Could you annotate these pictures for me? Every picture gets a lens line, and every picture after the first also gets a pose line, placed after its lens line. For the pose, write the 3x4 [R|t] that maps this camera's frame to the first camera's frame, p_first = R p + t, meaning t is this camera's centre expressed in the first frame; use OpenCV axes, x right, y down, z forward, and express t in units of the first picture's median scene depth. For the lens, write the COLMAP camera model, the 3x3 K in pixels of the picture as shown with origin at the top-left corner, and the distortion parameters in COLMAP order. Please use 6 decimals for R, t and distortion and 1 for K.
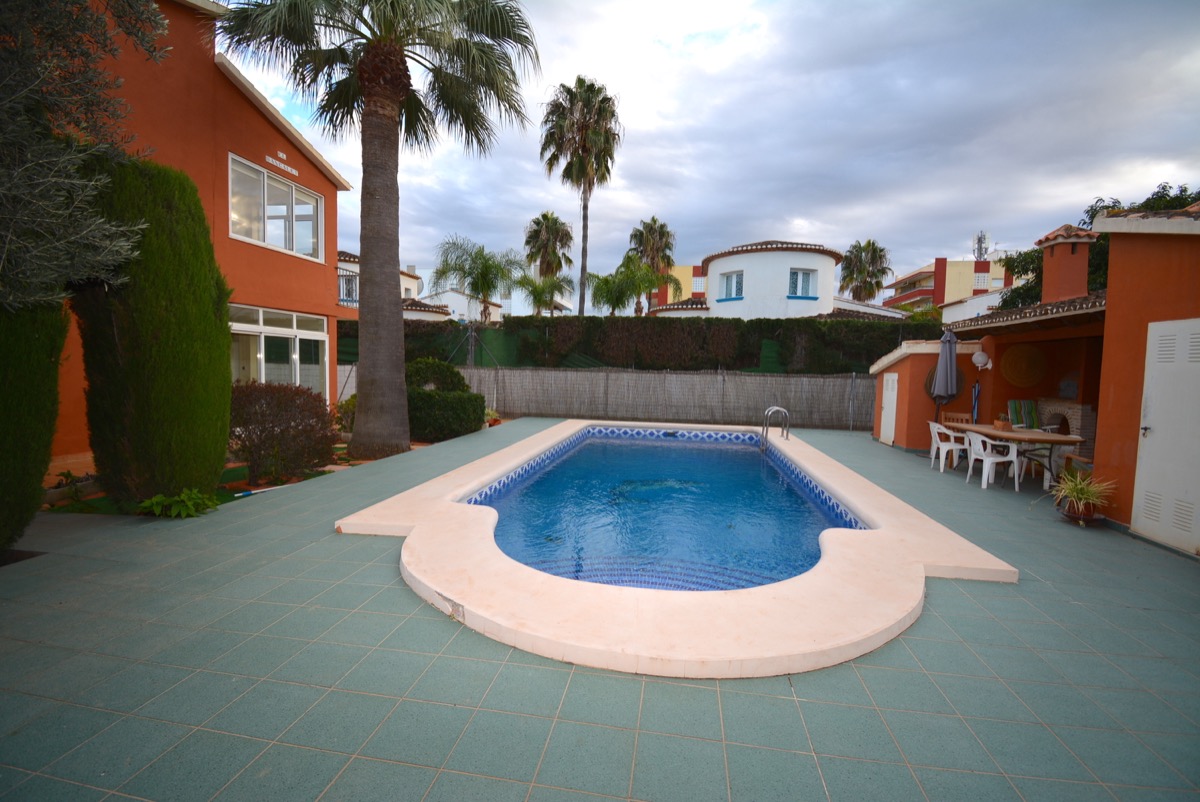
lens RADIAL K [[556.6, 0, 593.2], [0, 556.6, 407.7], [0, 0, 1]] dist [0.024533, -0.032275]
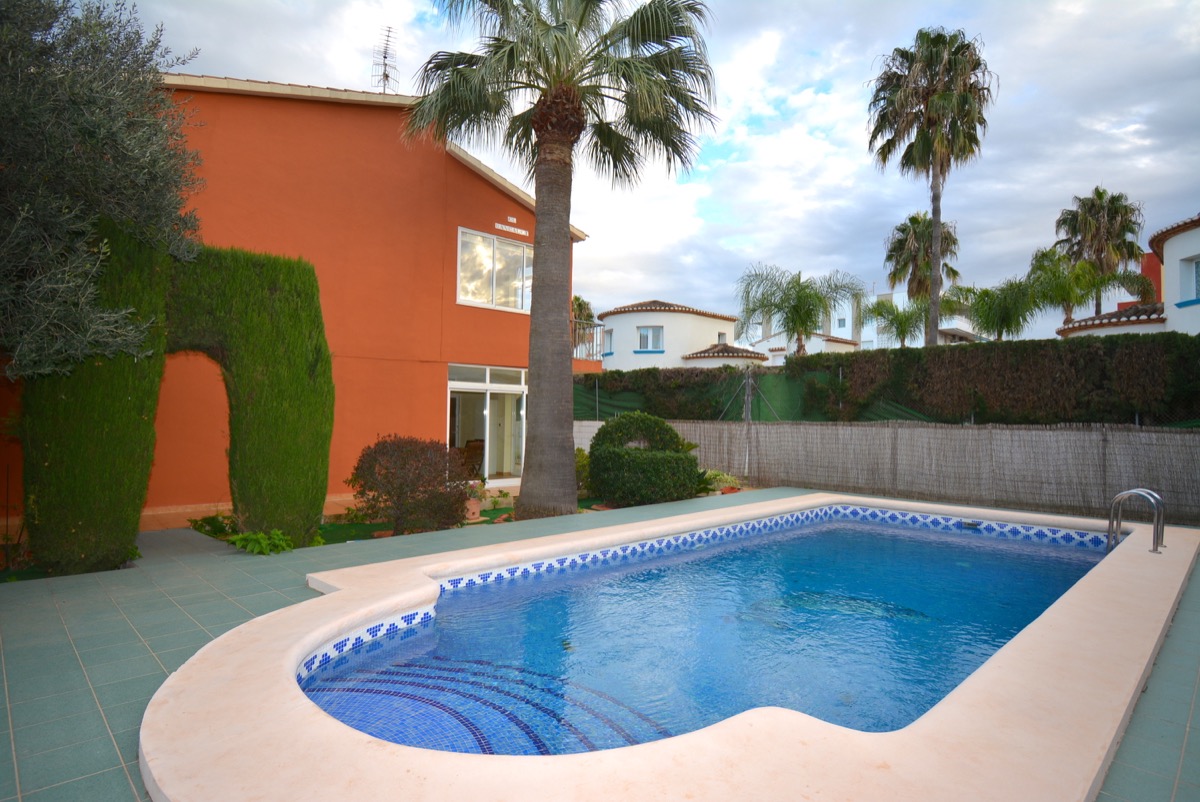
lens RADIAL K [[669.6, 0, 599.4], [0, 669.6, 400.1], [0, 0, 1]] dist [0.024578, -0.035197]
pose [[0.783469, -0.029818, -0.620715, 0.220388], [-0.037762, 0.994718, -0.095448, -0.003642], [0.620283, 0.098219, 0.778204, 0.109036]]
